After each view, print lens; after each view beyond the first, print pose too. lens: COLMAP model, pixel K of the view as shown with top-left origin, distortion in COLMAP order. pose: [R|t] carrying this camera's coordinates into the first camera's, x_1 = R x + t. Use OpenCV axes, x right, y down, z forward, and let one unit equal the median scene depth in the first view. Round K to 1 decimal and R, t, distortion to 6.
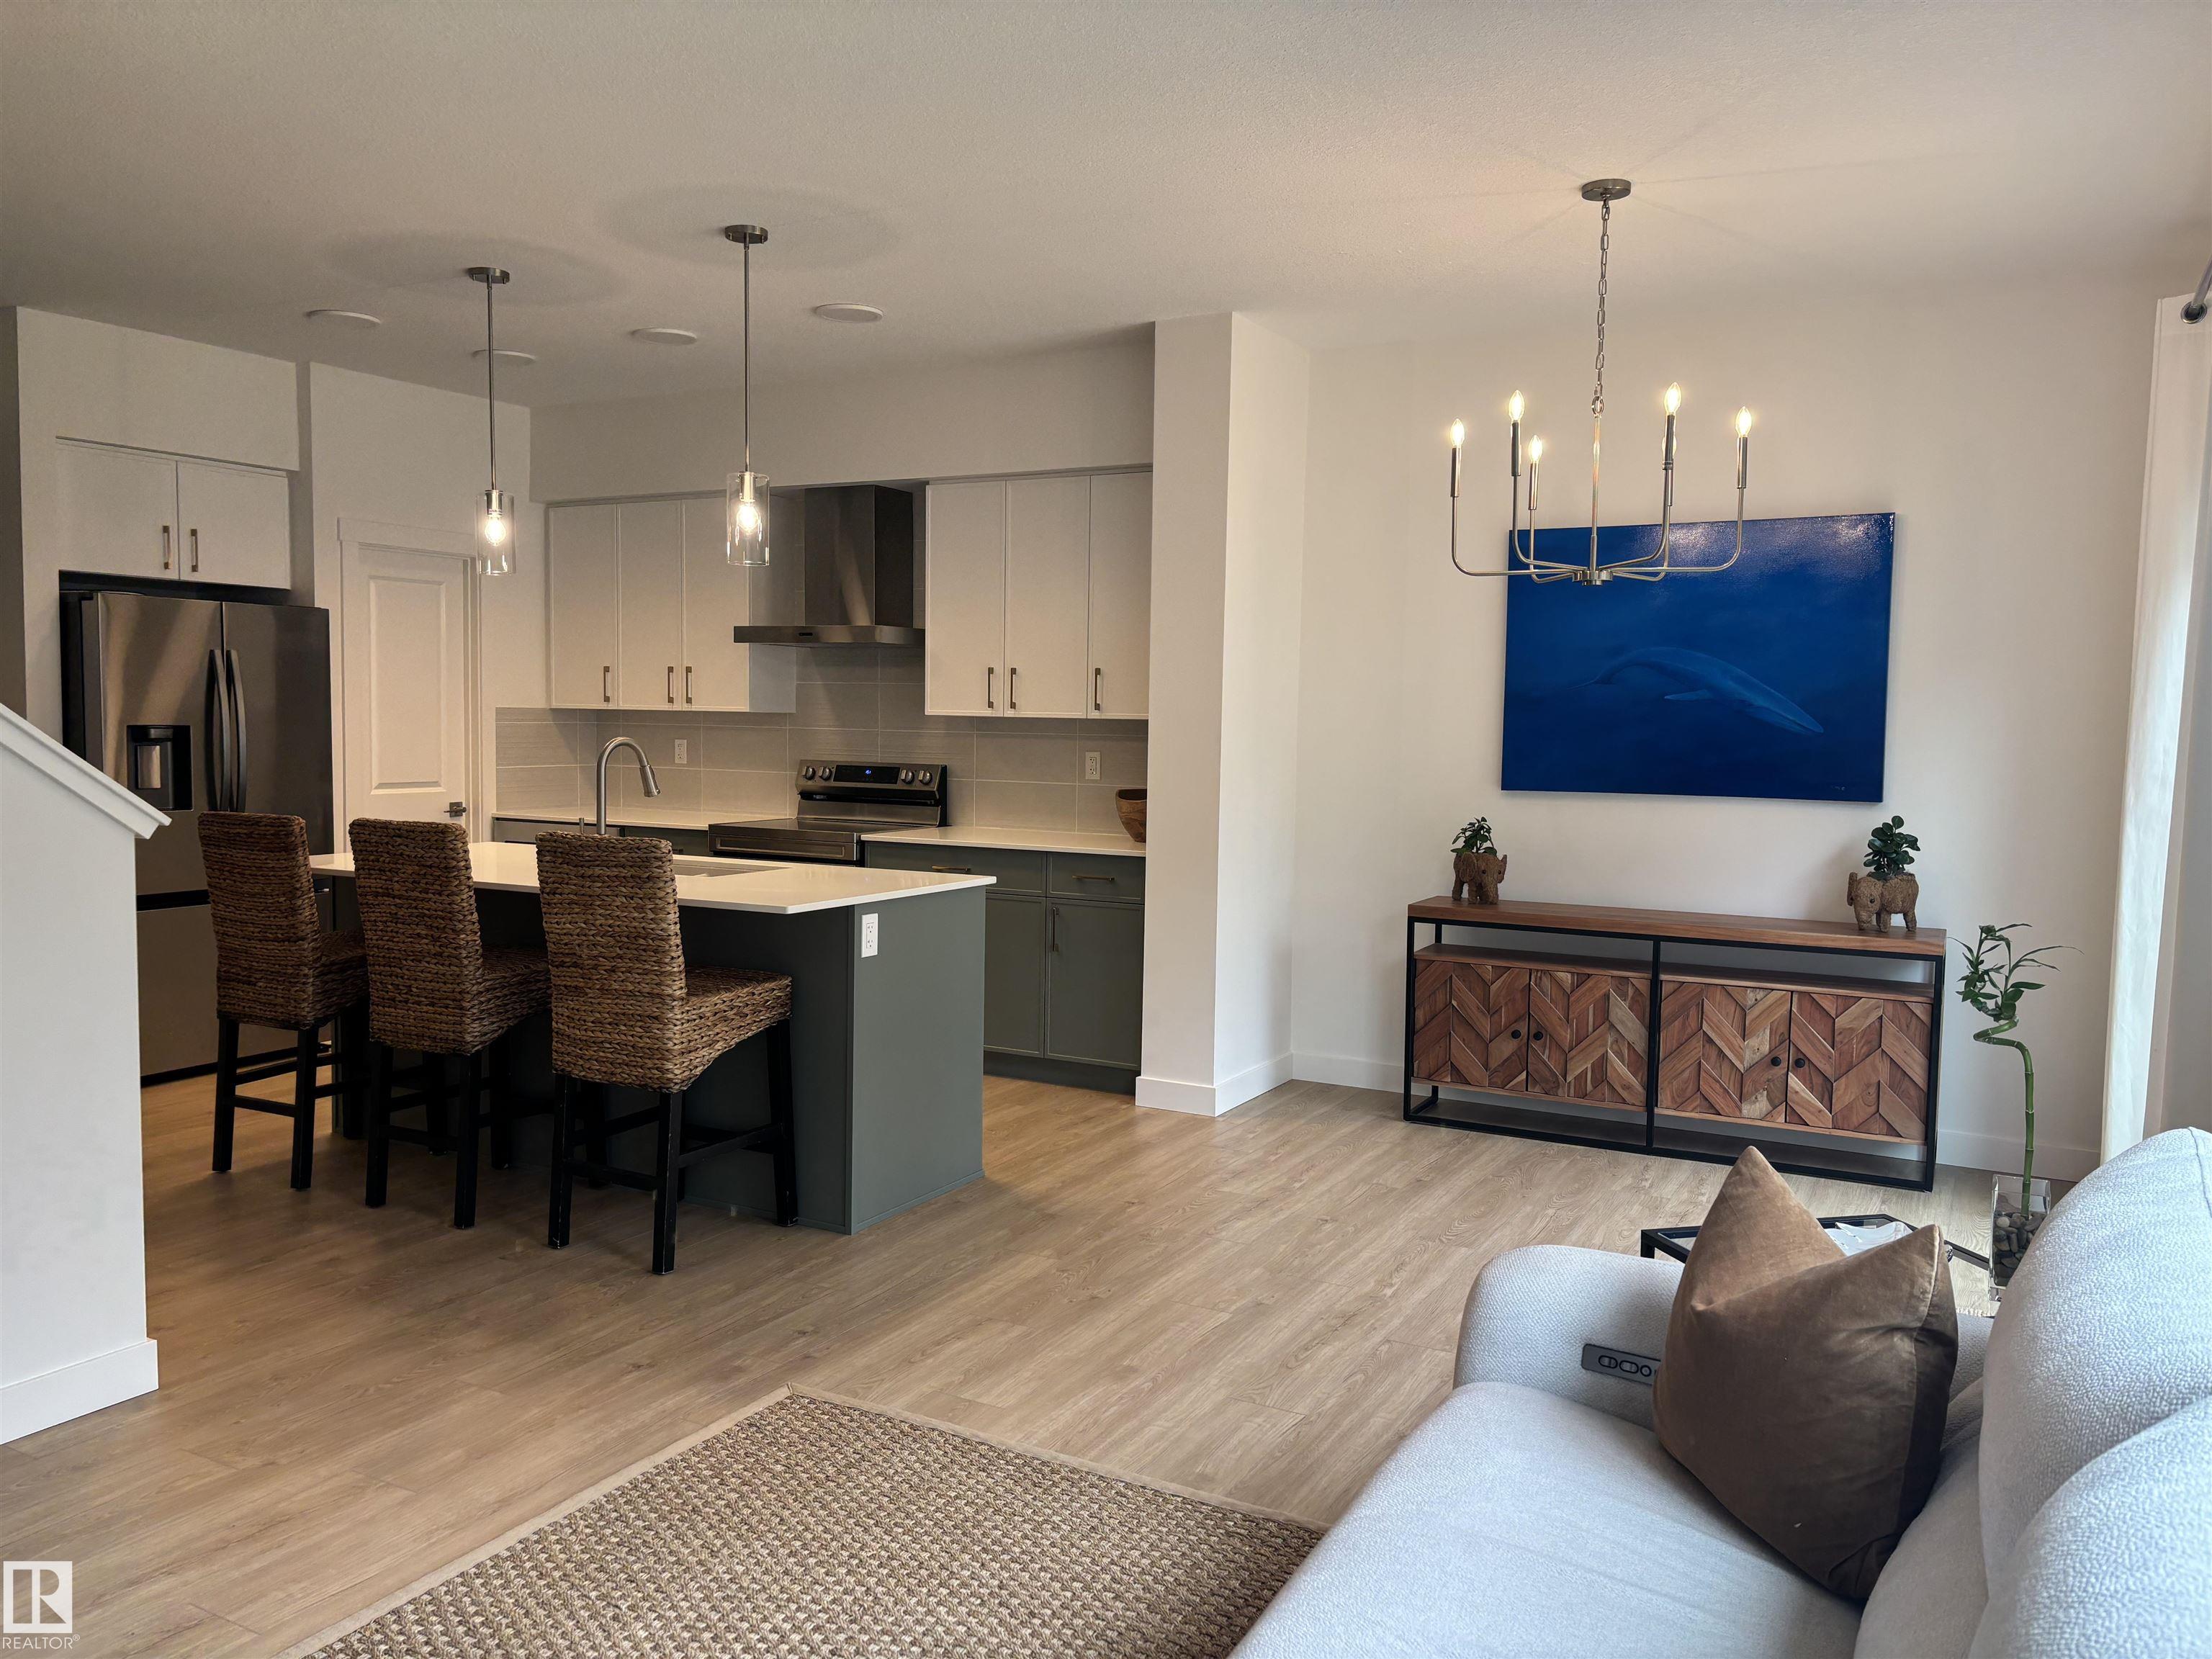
lens RADIAL K [[1663.0, 0, 1105.3], [0, 1663.0, 832.3], [0, 0, 1]] dist [-0.006257, -0.000892]
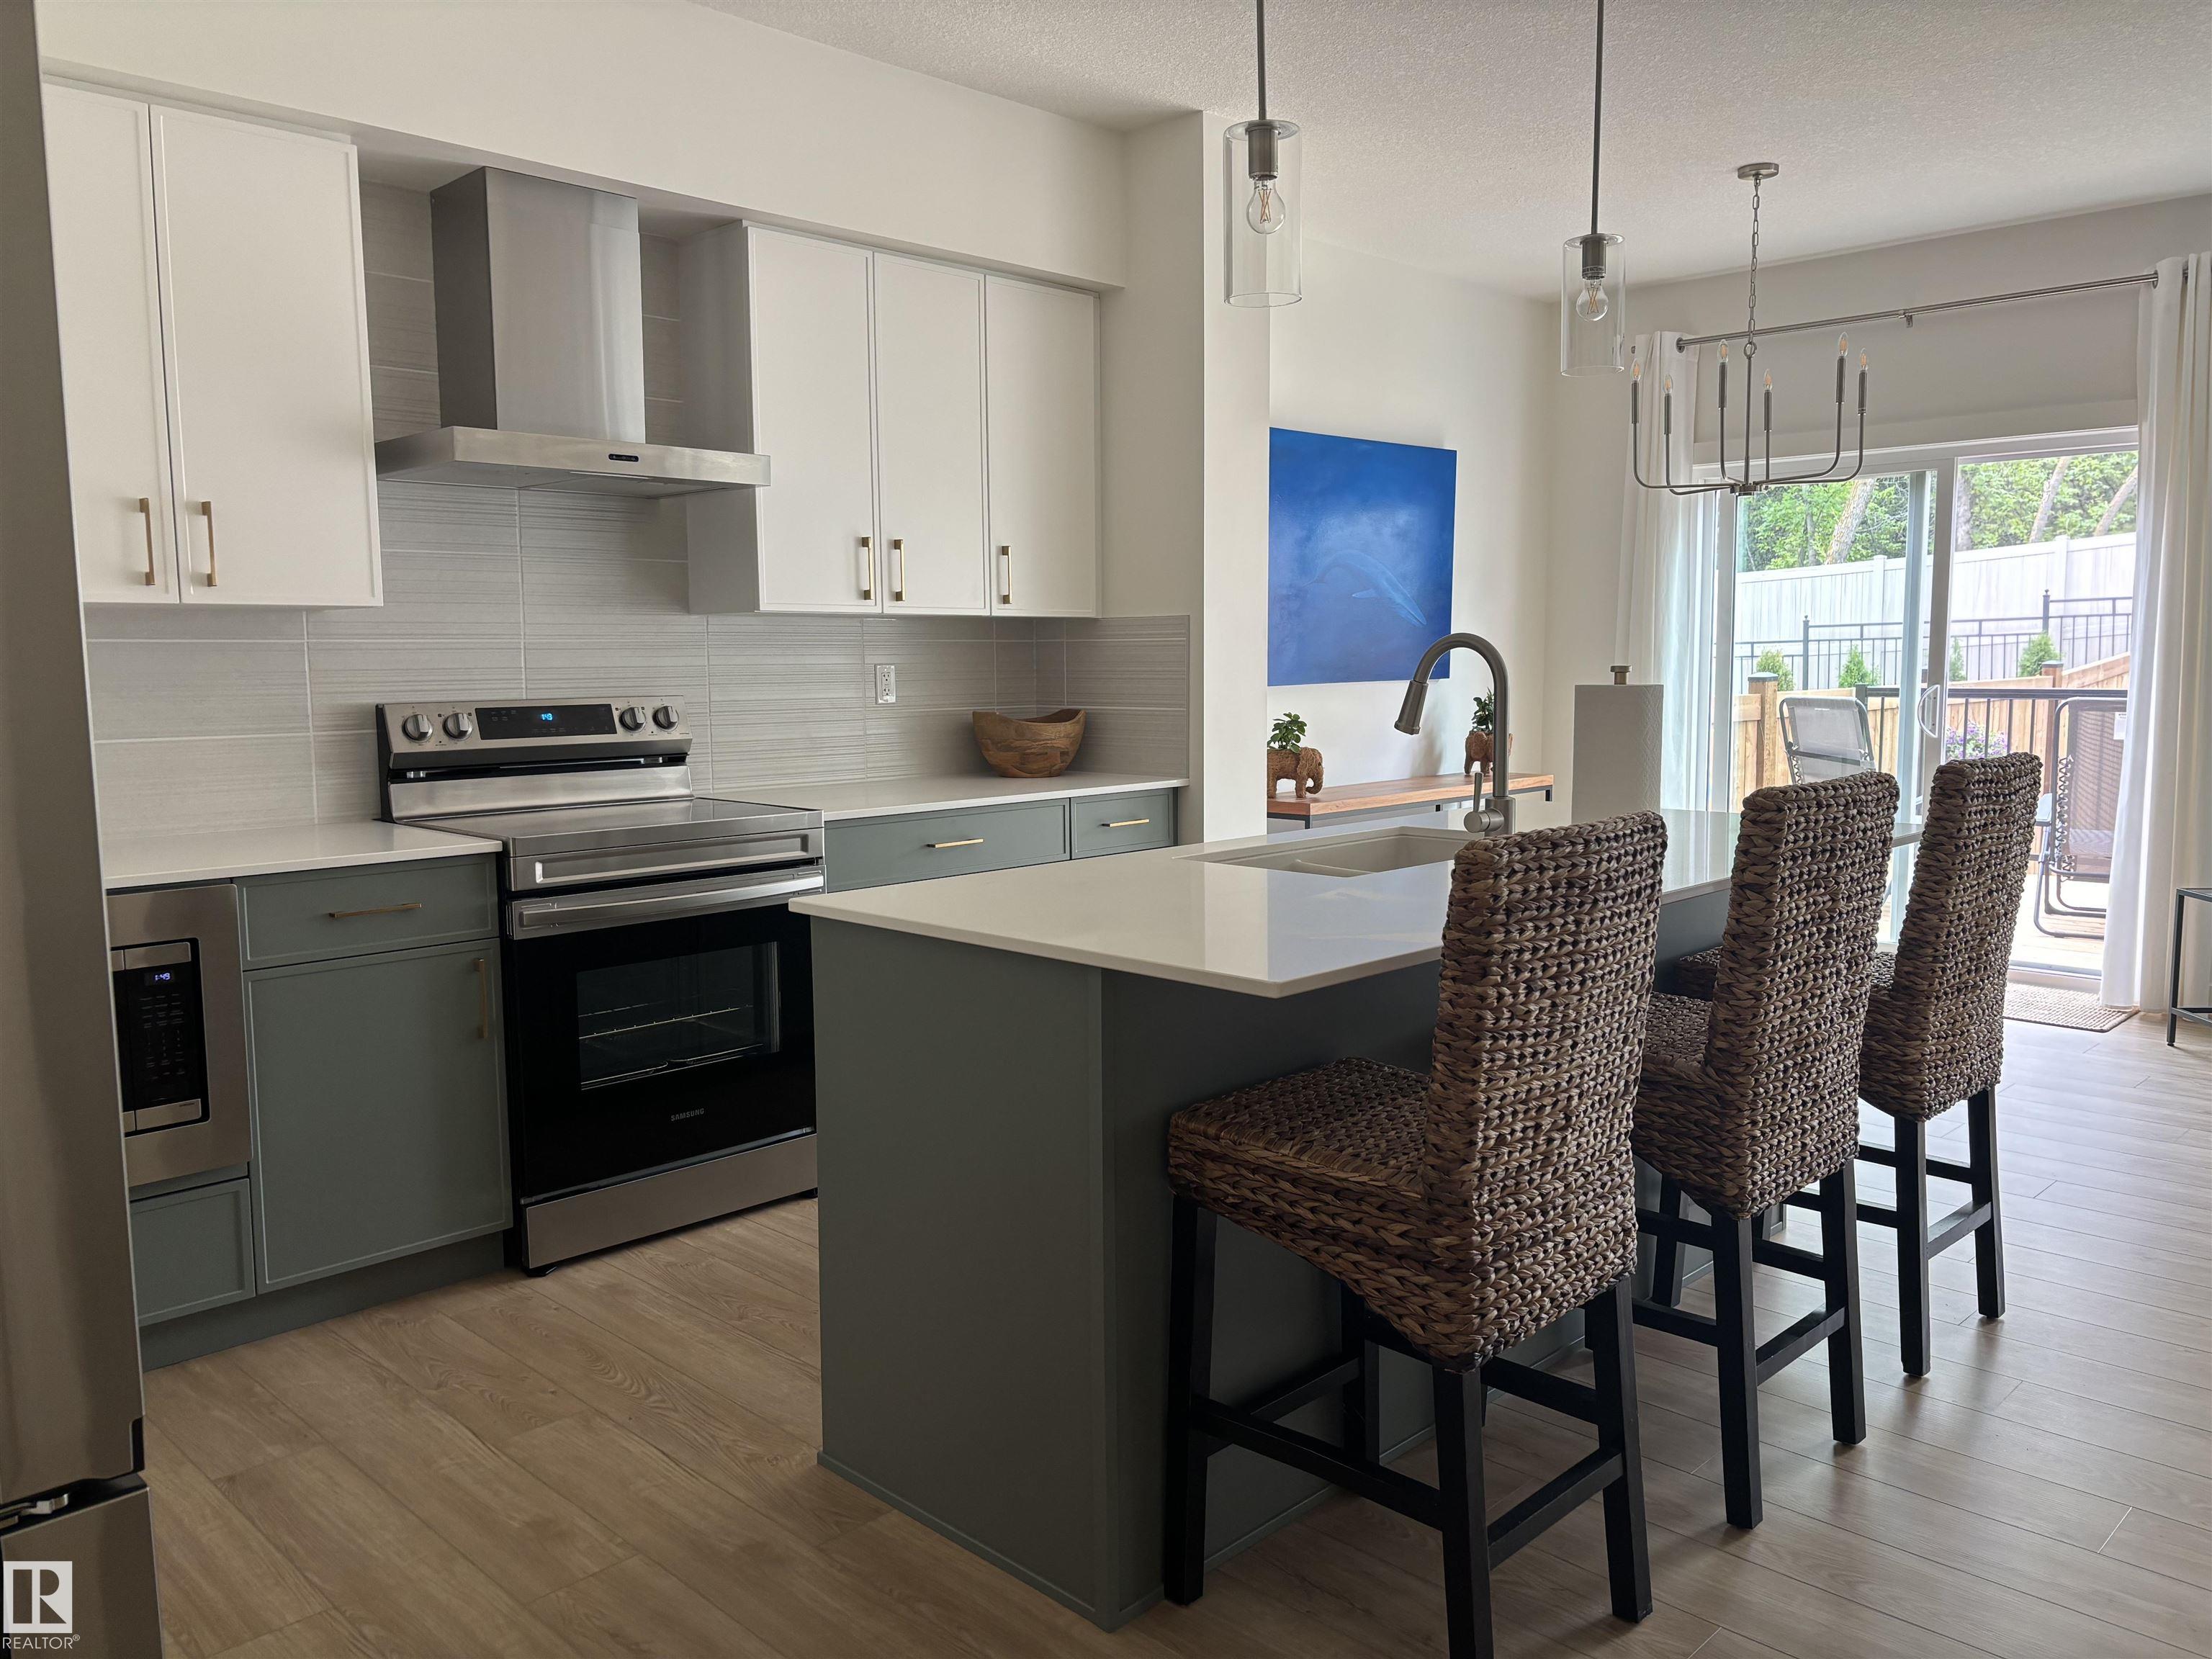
lens RADIAL K [[1663.0, 0, 1107.9], [0, 1663.0, 825.2], [0, 0, 1]] dist [-0.006257, -0.000892]
pose [[0.276219, -0.117121, 0.953932, -0.689995], [0.078241, 0.991993, 0.099139, -0.045365], [-0.957905, 0.047252, 0.283171, 0.746338]]
